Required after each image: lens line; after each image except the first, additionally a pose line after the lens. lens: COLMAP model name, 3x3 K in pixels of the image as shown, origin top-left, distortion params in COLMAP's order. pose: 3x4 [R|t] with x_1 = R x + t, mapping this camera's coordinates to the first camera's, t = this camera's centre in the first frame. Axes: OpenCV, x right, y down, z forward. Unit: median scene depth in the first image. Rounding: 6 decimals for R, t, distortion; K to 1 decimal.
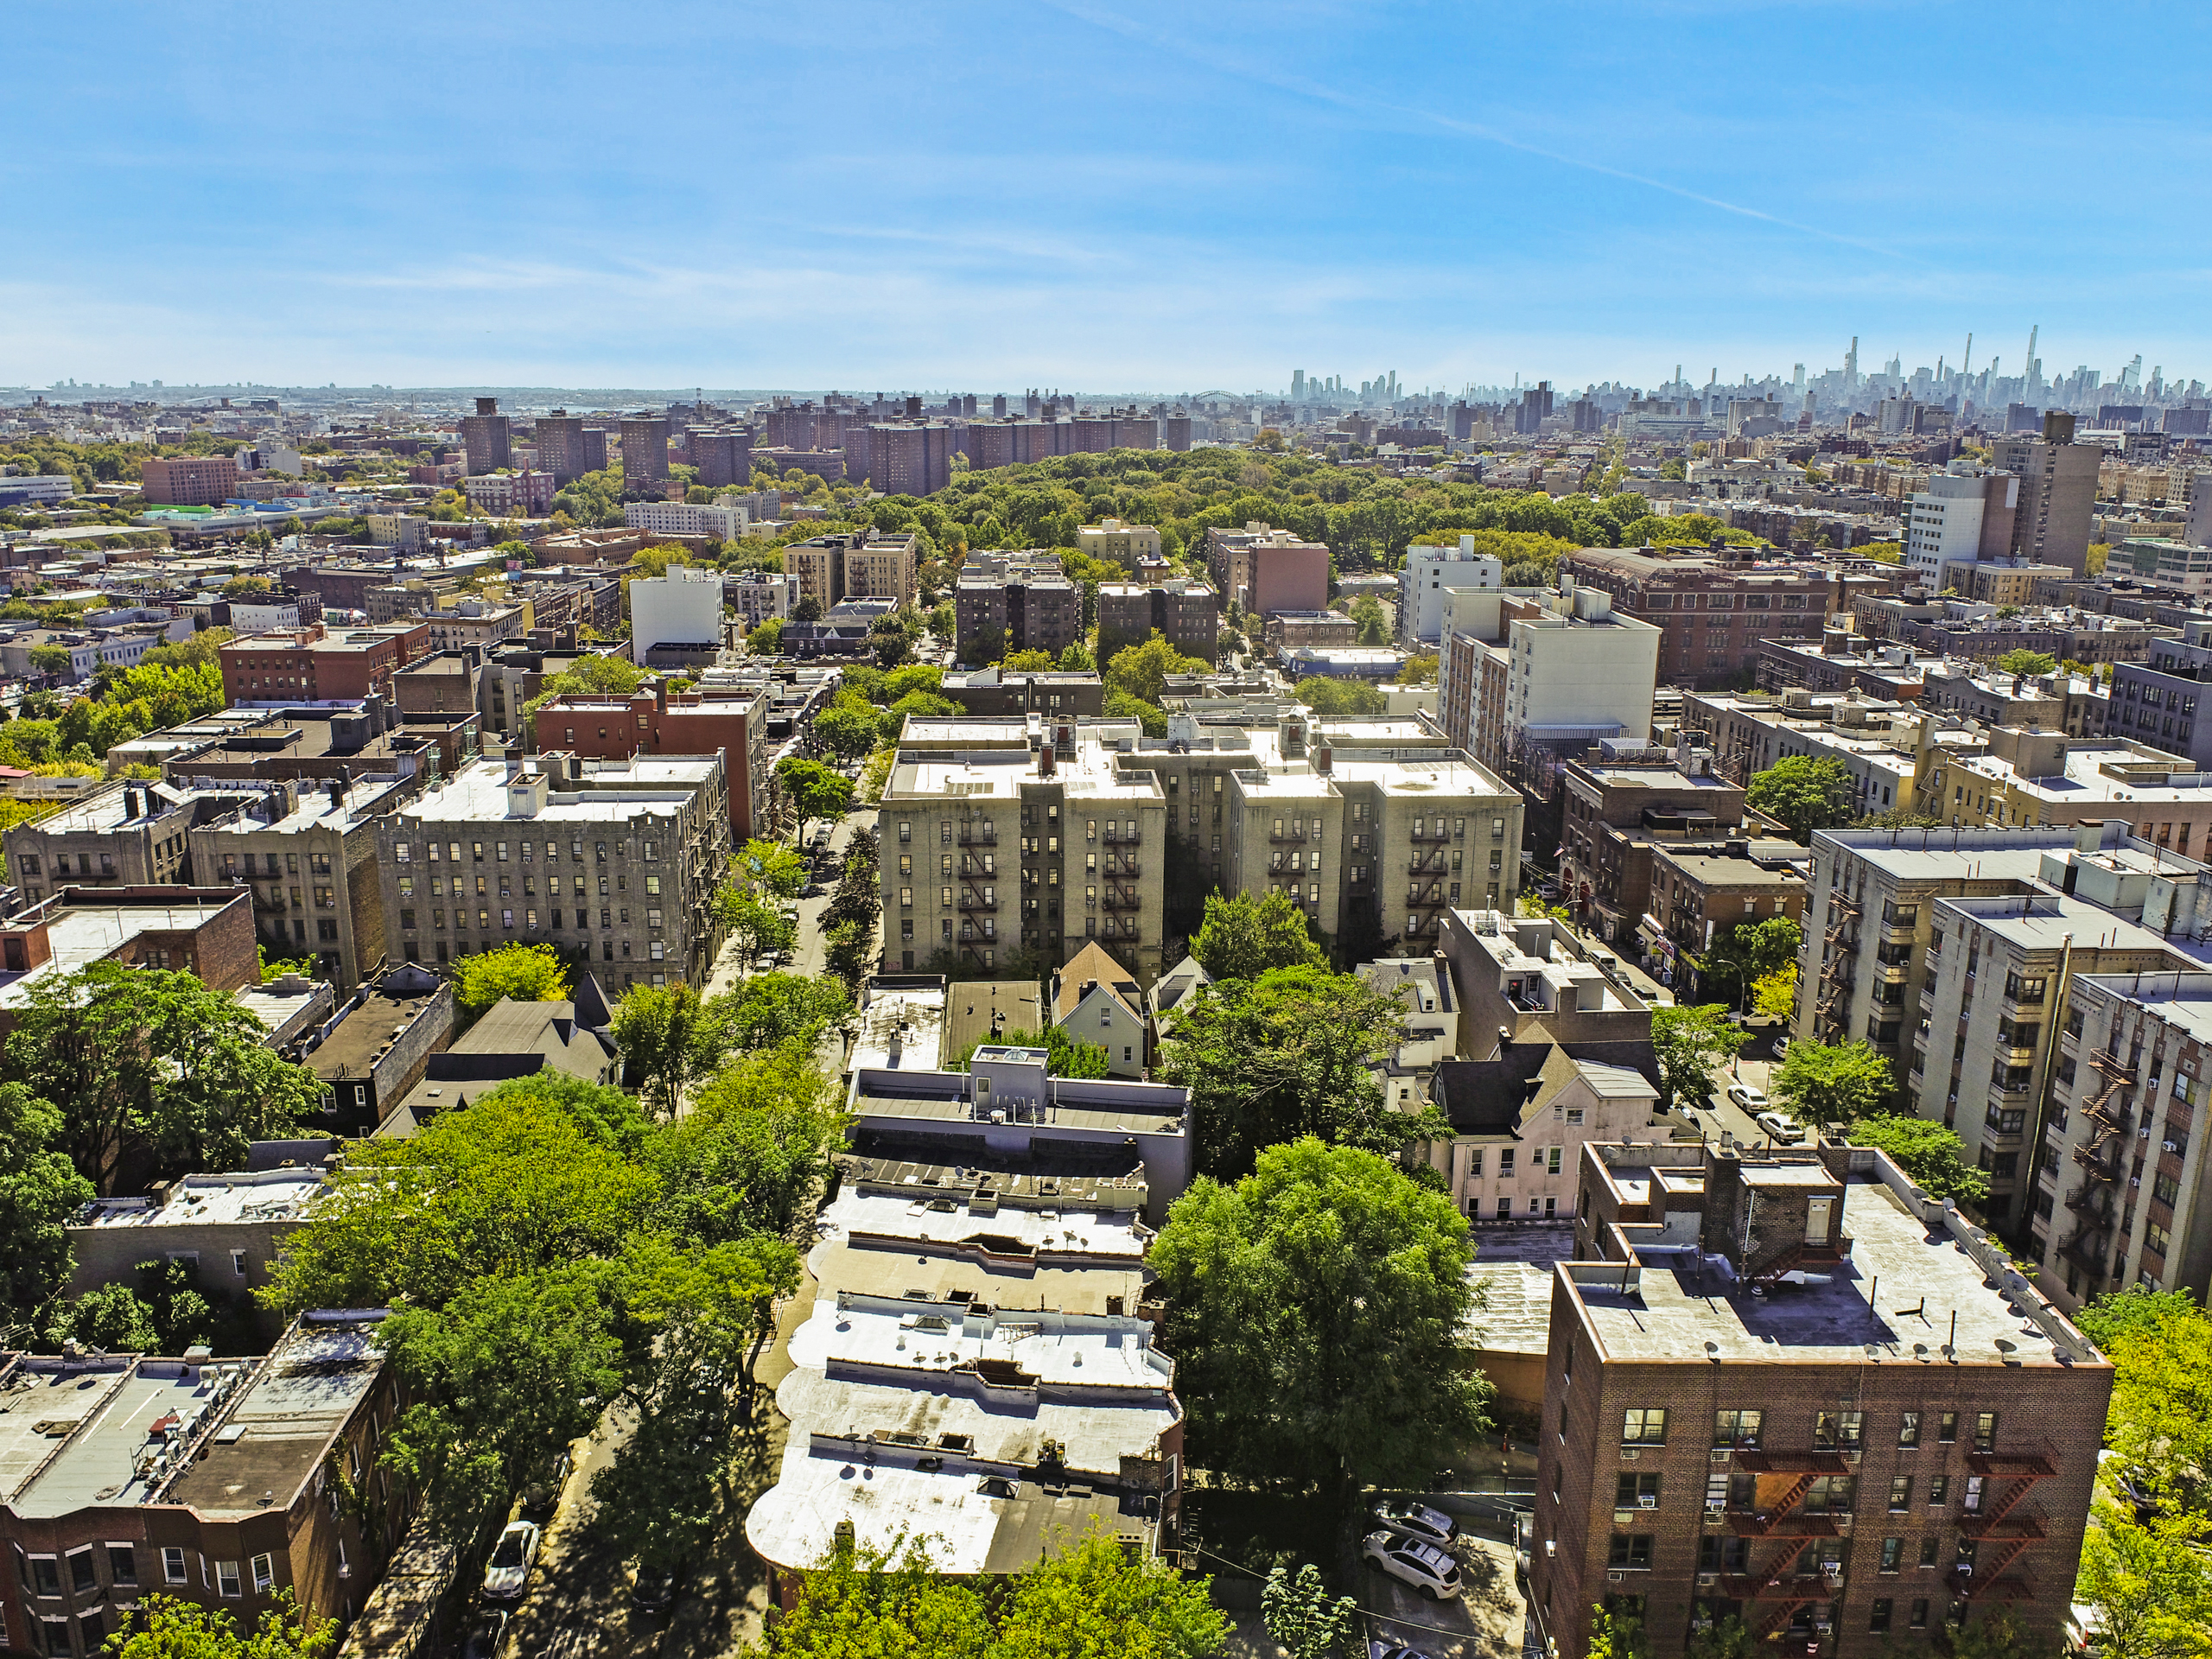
lens RADIAL K [[1685.4, 0, 1100.4], [0, 1685.4, 835.2], [0, 0, 1]] dist [-0.012611, 0.004263]
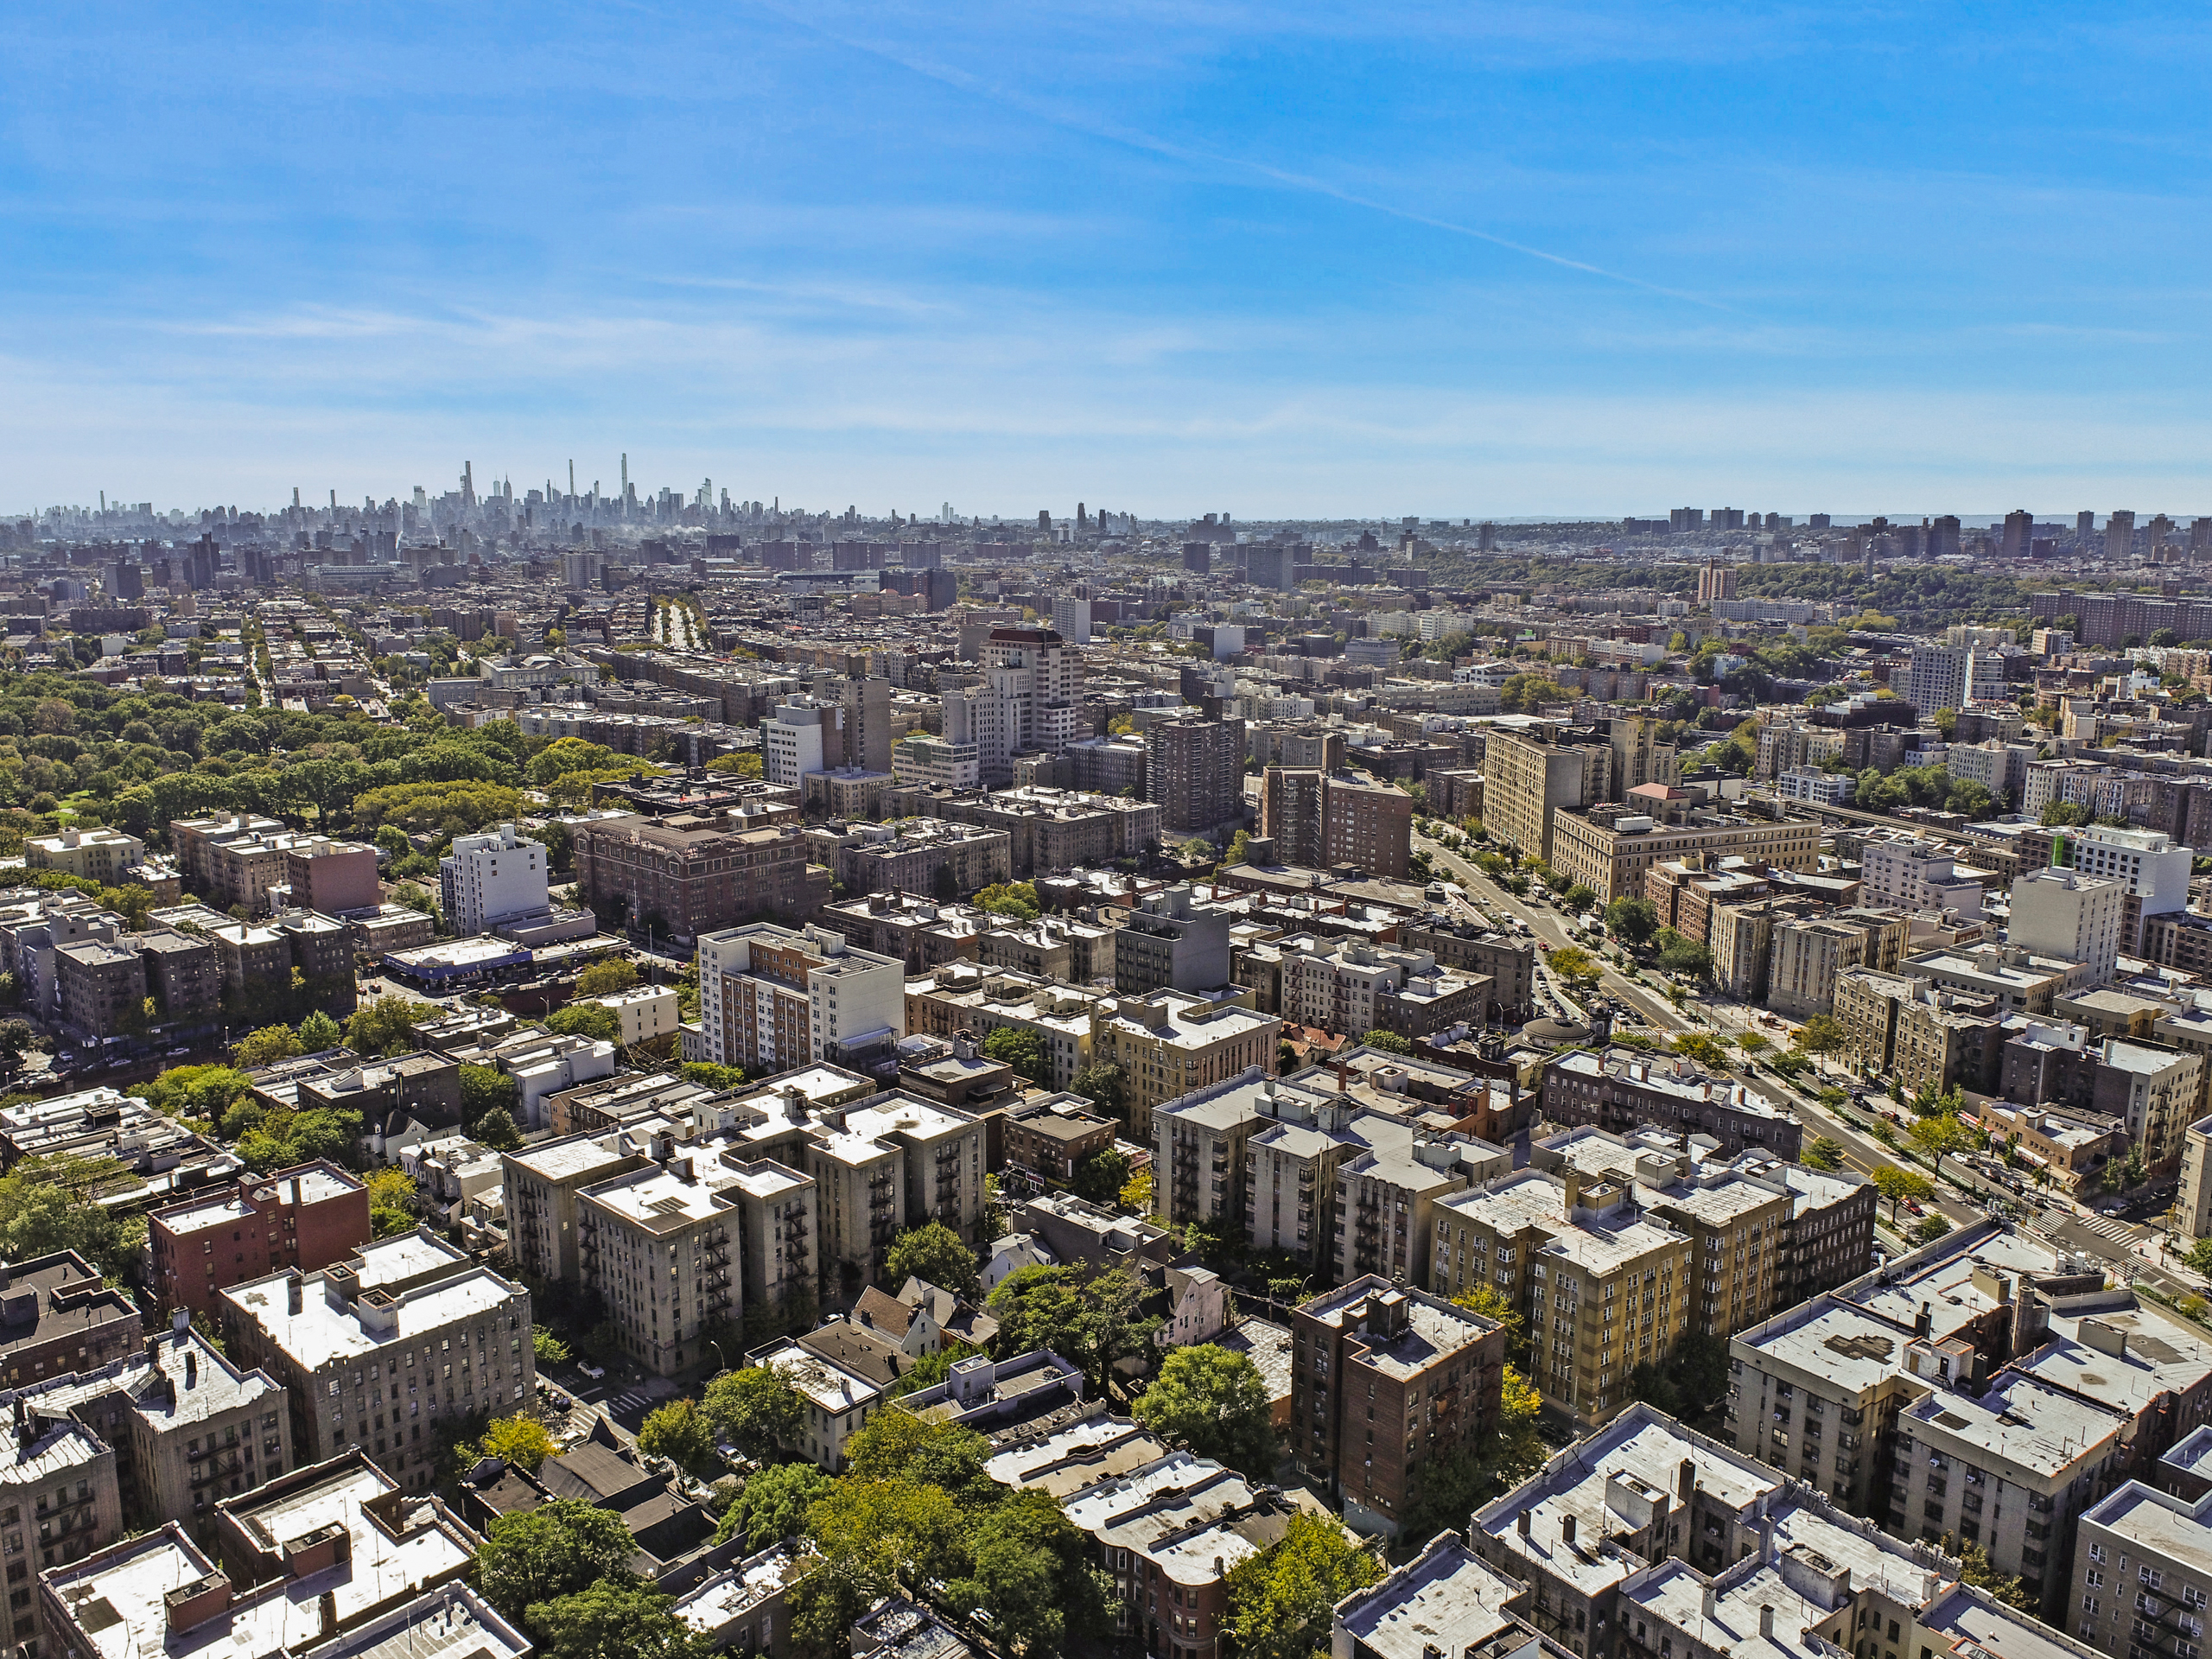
lens RADIAL K [[1685.4, 0, 1100.4], [0, 1685.4, 835.2], [0, 0, 1]] dist [-0.012611, 0.004263]
pose [[0.719742, -0.136801, 0.680629, -1.095552], [0.179658, 0.983699, 0.007734, -0.416063], [-0.670592, 0.116714, 0.732587, -0.499432]]
